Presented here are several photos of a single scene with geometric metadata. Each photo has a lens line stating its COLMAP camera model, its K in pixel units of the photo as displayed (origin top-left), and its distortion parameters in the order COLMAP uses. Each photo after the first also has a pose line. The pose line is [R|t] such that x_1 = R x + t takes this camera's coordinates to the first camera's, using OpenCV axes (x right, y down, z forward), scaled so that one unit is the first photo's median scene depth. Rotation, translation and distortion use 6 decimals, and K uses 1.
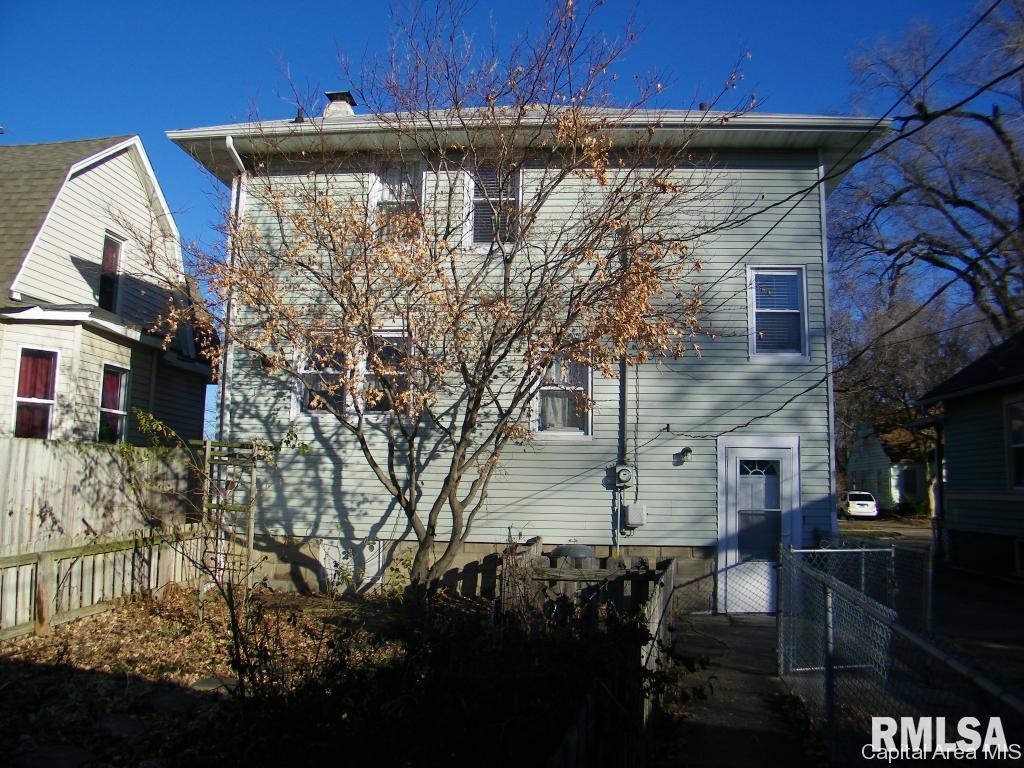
lens RADIAL K [[861.3, 0, 513.0], [0, 861.3, 359.4], [0, 0, 1]] dist [-0.202302, 0.168739]
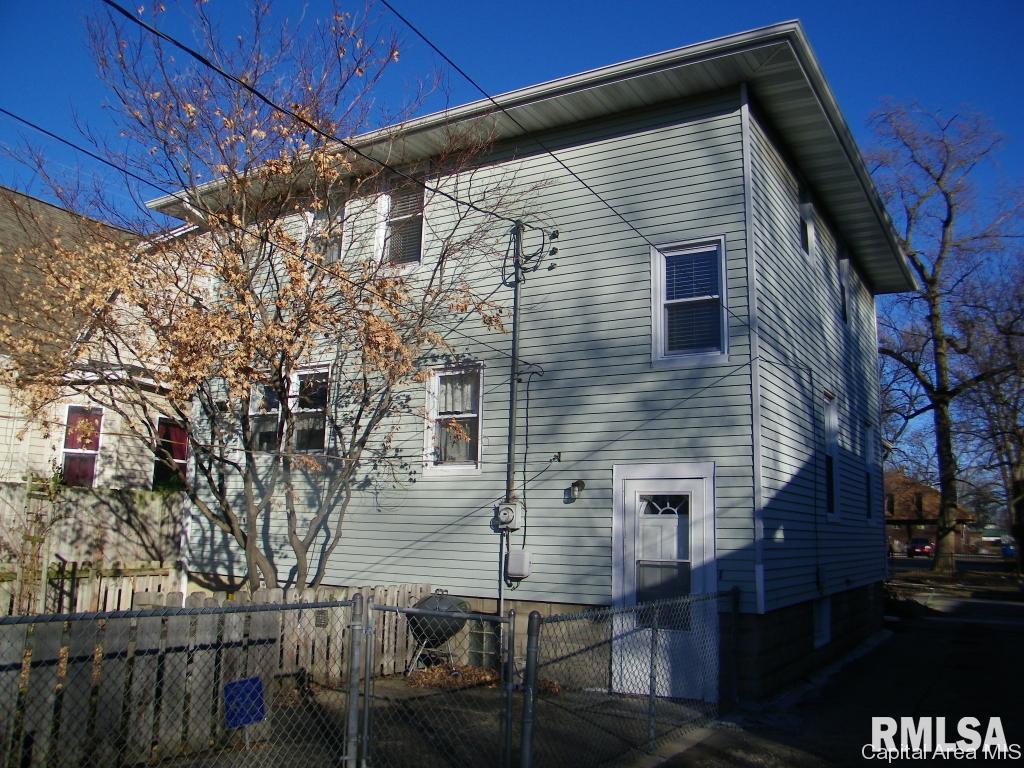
lens RADIAL K [[863.2, 0, 510.8], [0, 863.2, 354.5], [0, 0, 1]] dist [-0.186436, 0.152207]
pose [[0.897774, -0.087019, -0.431774, 0.491777], [0.058104, 0.995121, -0.079741, 0.044353], [0.436606, 0.046502, 0.898450, 0.230355]]
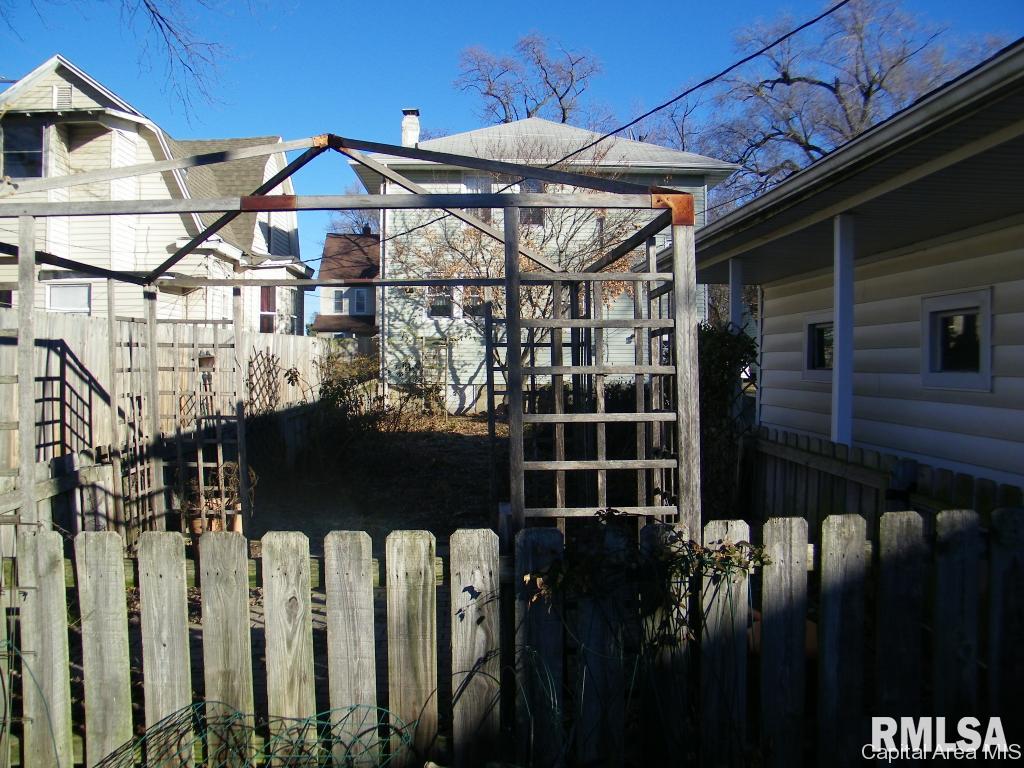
lens RADIAL K [[861.3, 0, 513.0], [0, 861.3, 359.4], [0, 0, 1]] dist [-0.202302, 0.168739]
pose [[0.991956, -0.012472, 0.125965, -0.307192], [-0.006350, 0.988979, 0.147922, -0.126995], [-0.126421, -0.147532, 0.980944, -0.877189]]
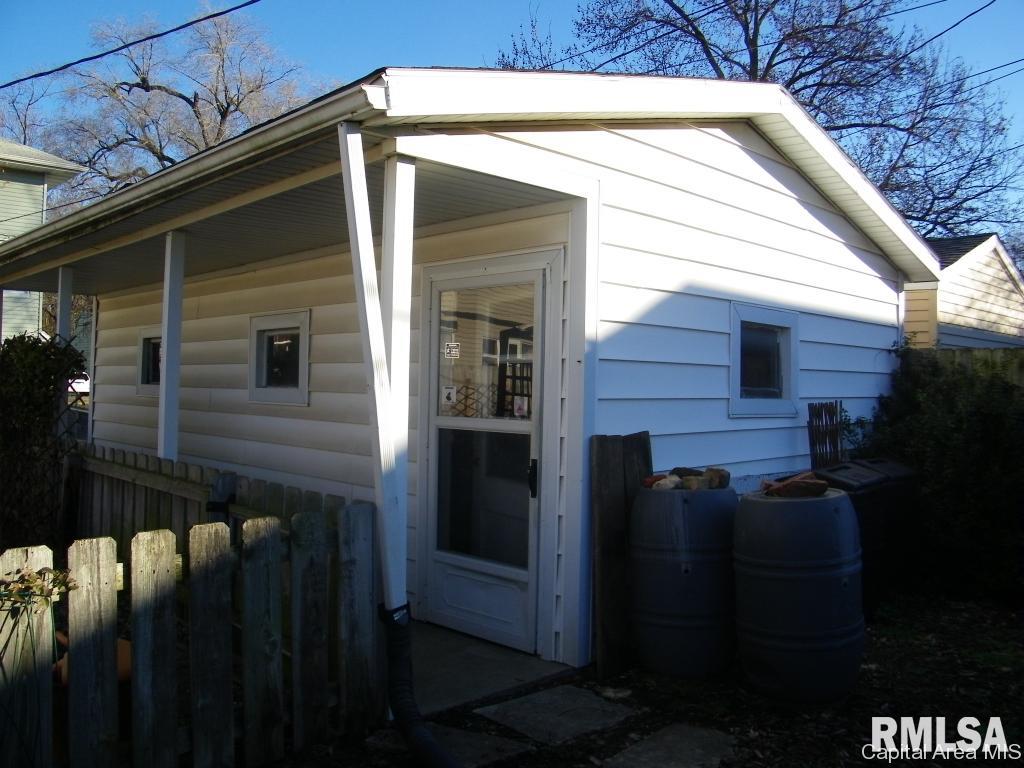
lens RADIAL K [[861.3, 0, 513.0], [0, 861.3, 359.4], [0, 0, 1]] dist [-0.202302, 0.168739]
pose [[0.646442, 0.004997, 0.762946, -0.300148], [-0.110525, 0.990044, 0.087164, -0.129896], [-0.754915, -0.140671, 0.640559, -0.886845]]
